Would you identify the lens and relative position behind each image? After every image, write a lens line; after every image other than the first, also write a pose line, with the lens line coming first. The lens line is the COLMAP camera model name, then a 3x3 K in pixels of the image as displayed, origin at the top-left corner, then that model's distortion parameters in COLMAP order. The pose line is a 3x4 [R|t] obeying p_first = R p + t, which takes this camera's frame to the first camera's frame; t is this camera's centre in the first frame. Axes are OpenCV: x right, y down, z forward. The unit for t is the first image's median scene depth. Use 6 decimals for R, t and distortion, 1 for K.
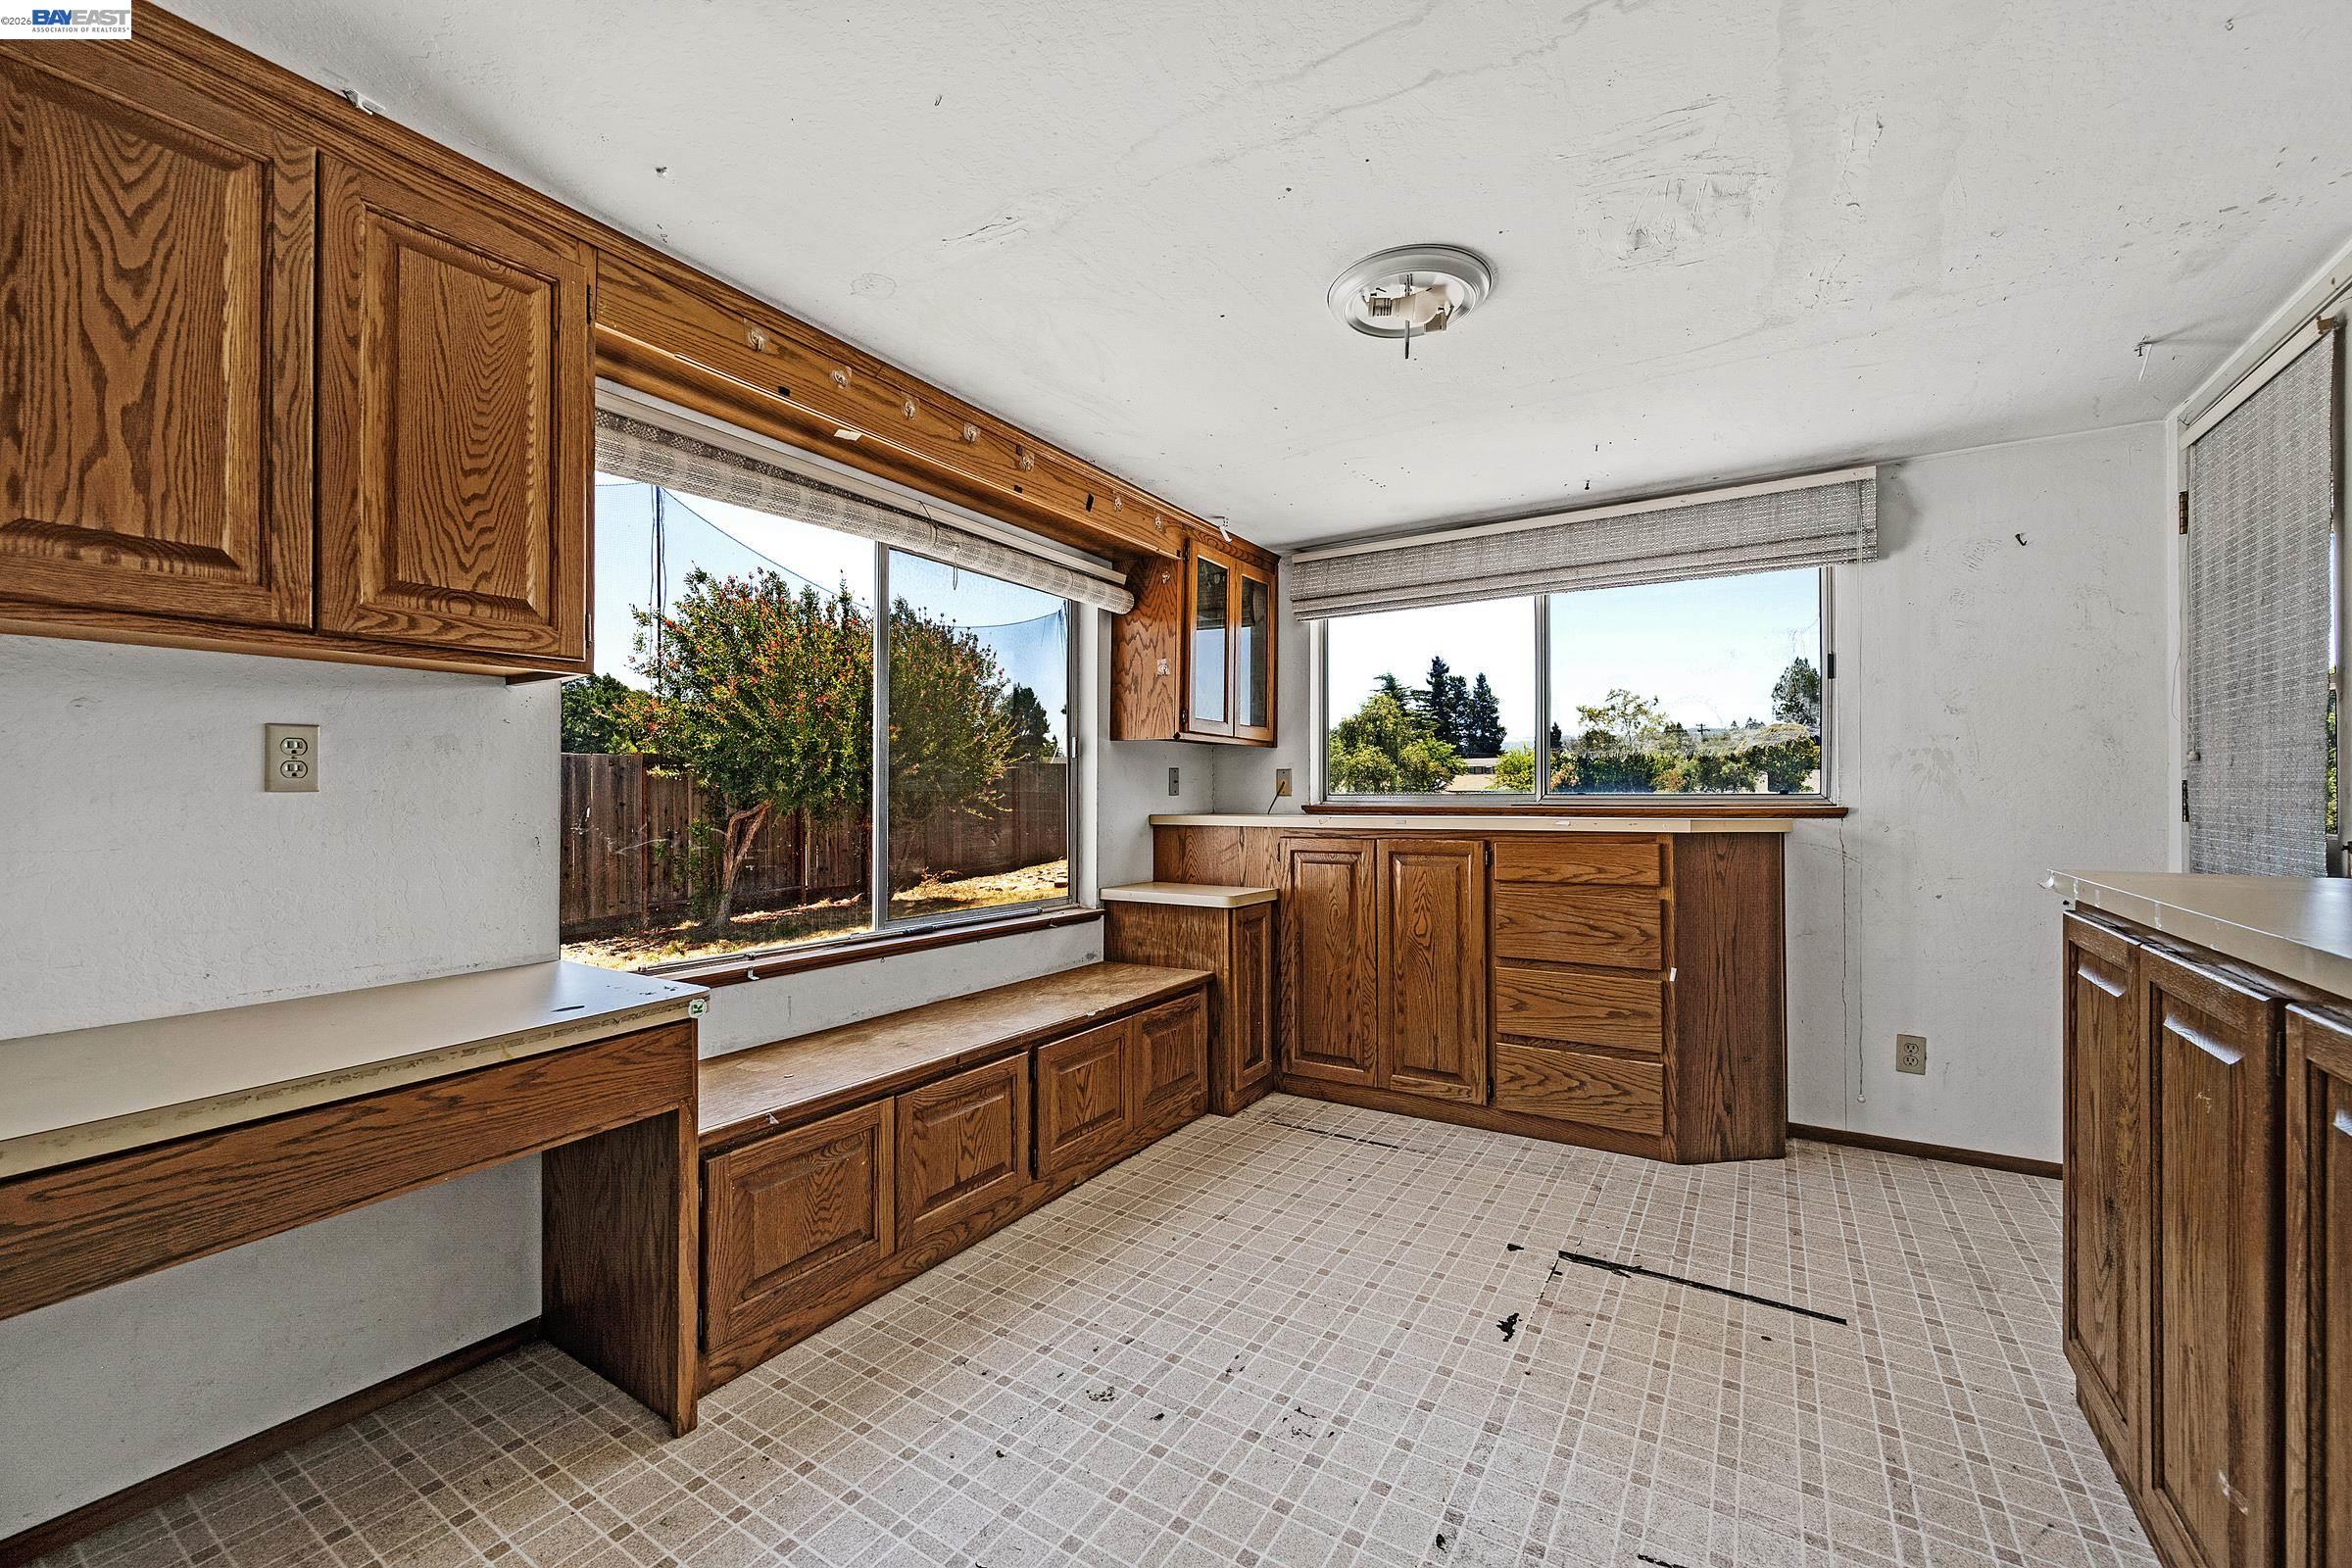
lens RADIAL K [[932.1, 0, 1179.3], [0, 932.1, 789.4], [0, 0, 1]] dist [-0.001562, -0.000003]
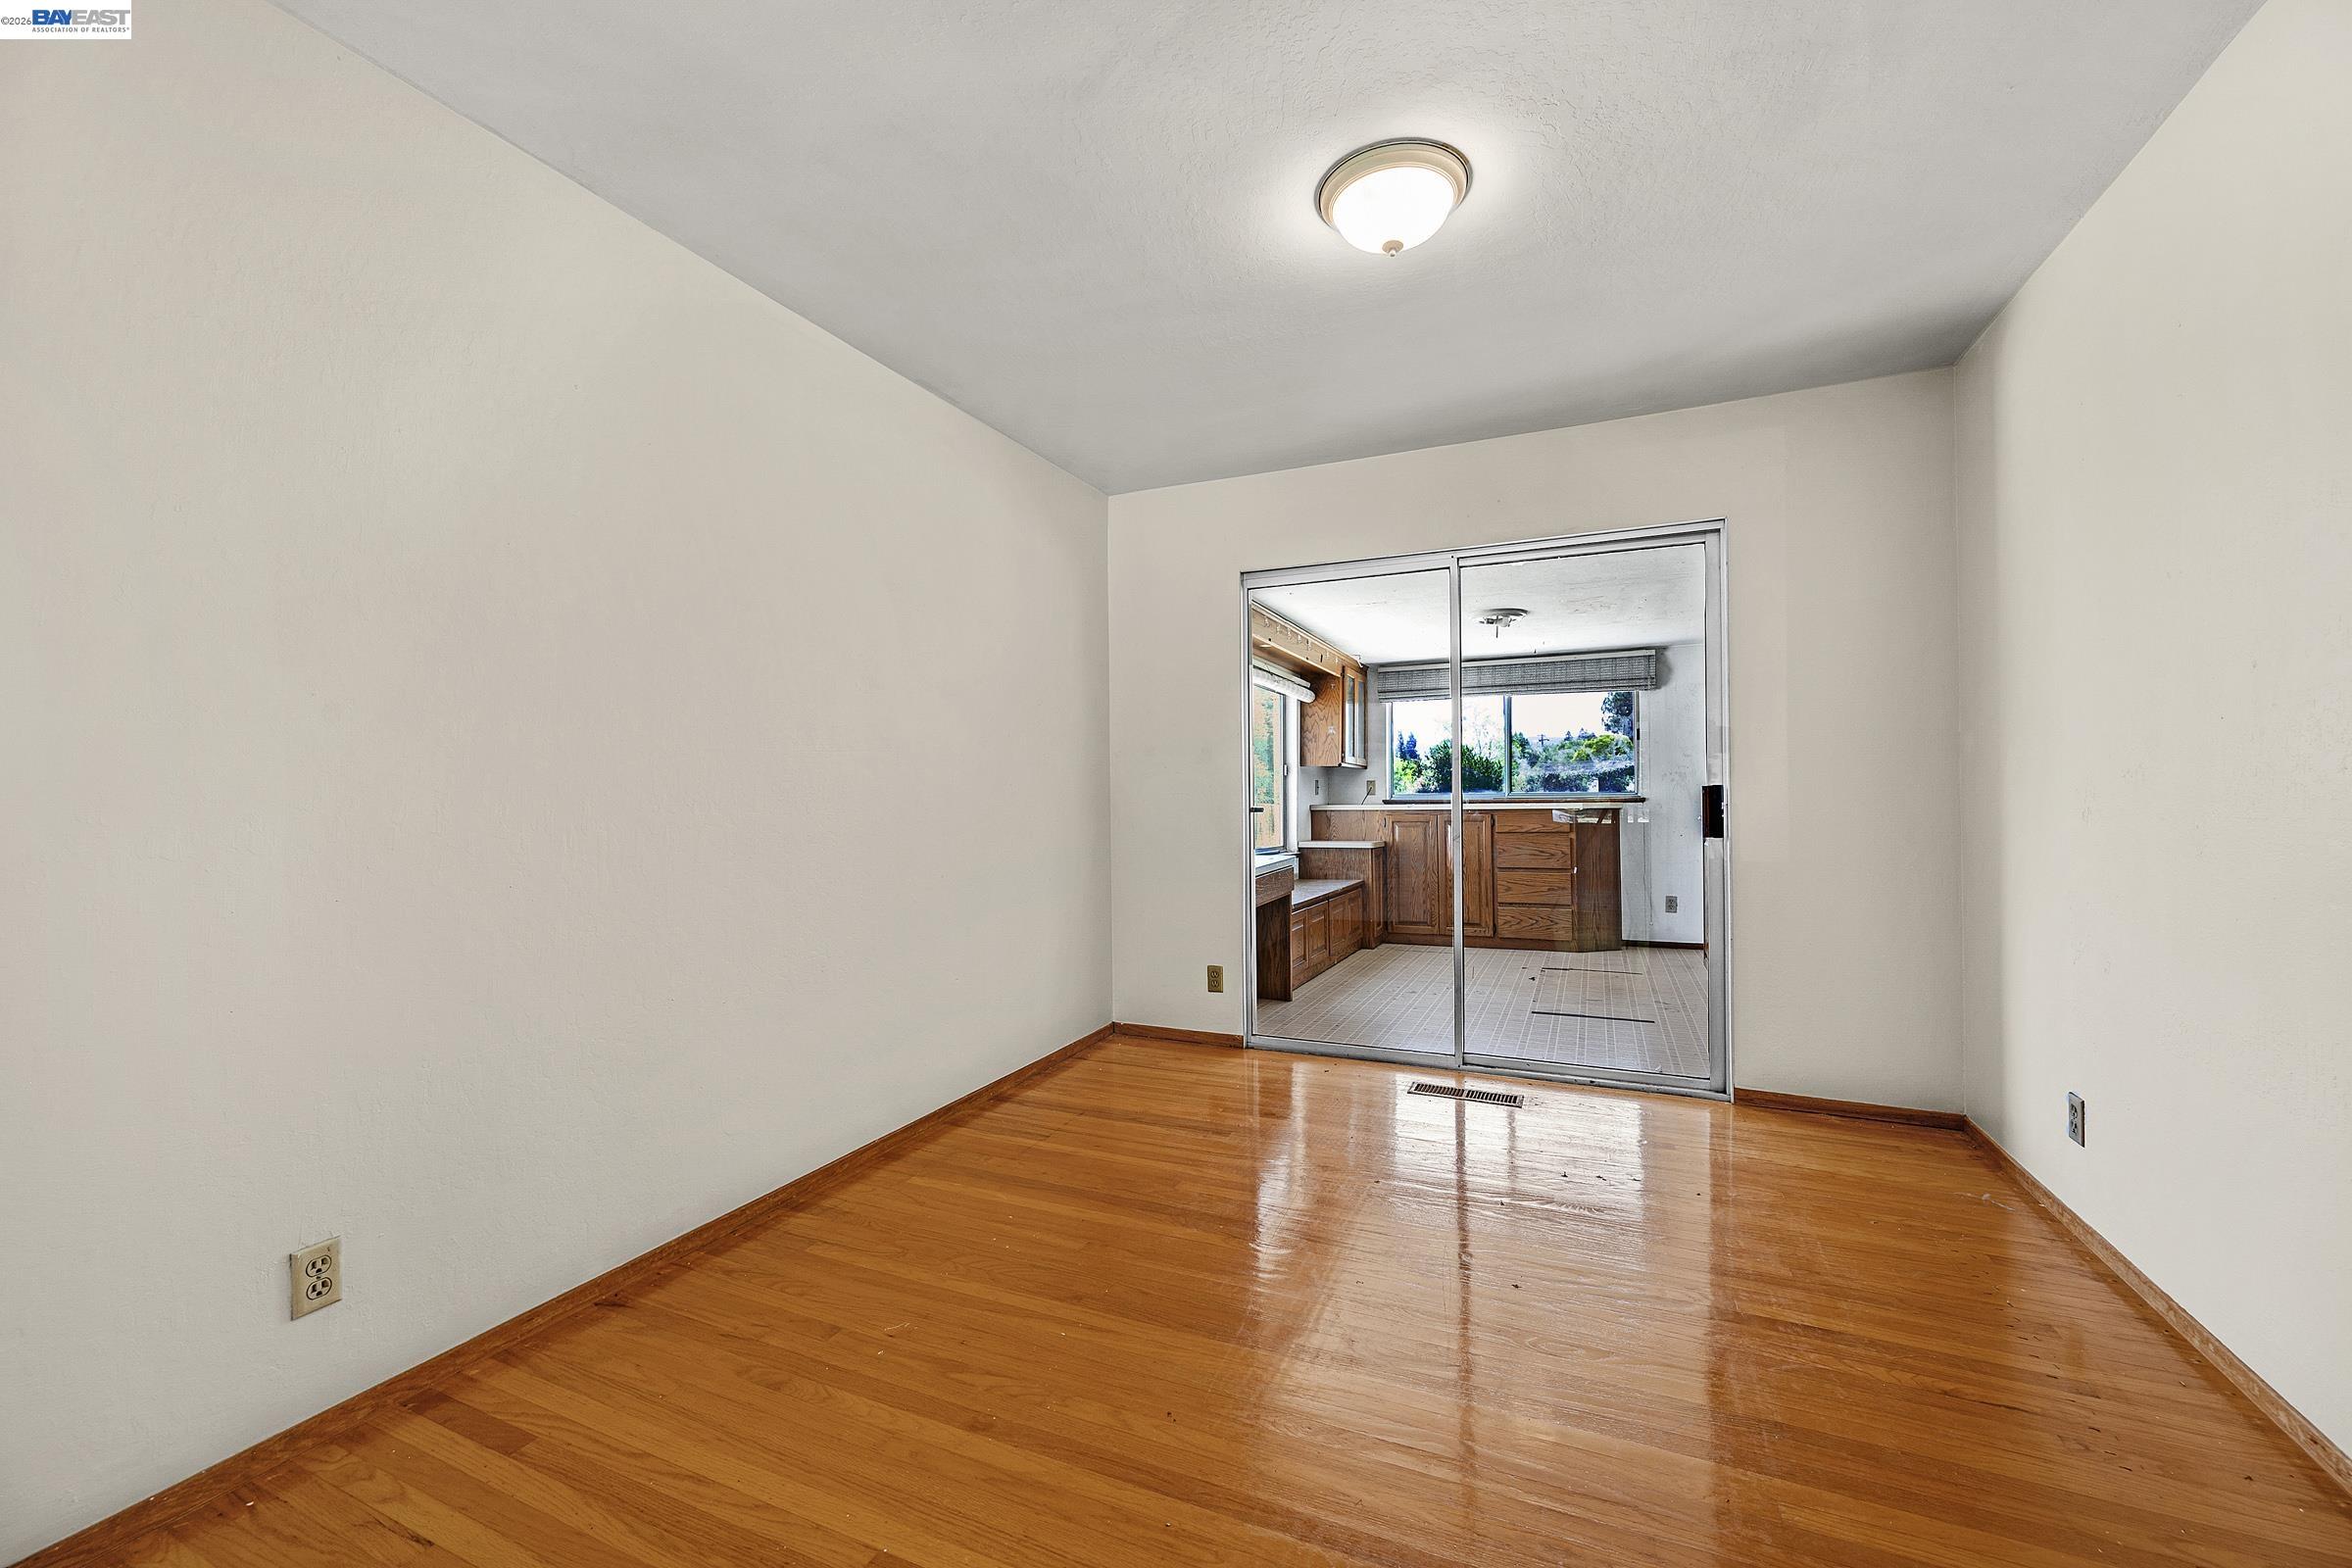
lens RADIAL K [[932.1, 0, 1172.9], [0, 932.1, 786.3], [0, 0, 1]] dist [-0.001562, -0.000003]
pose [[0.990580, -0.003635, 0.136888, -0.628306], [0.004938, 0.999946, -0.009179, 0.005993], [-0.136848, 0.009768, 0.990544, -0.935750]]
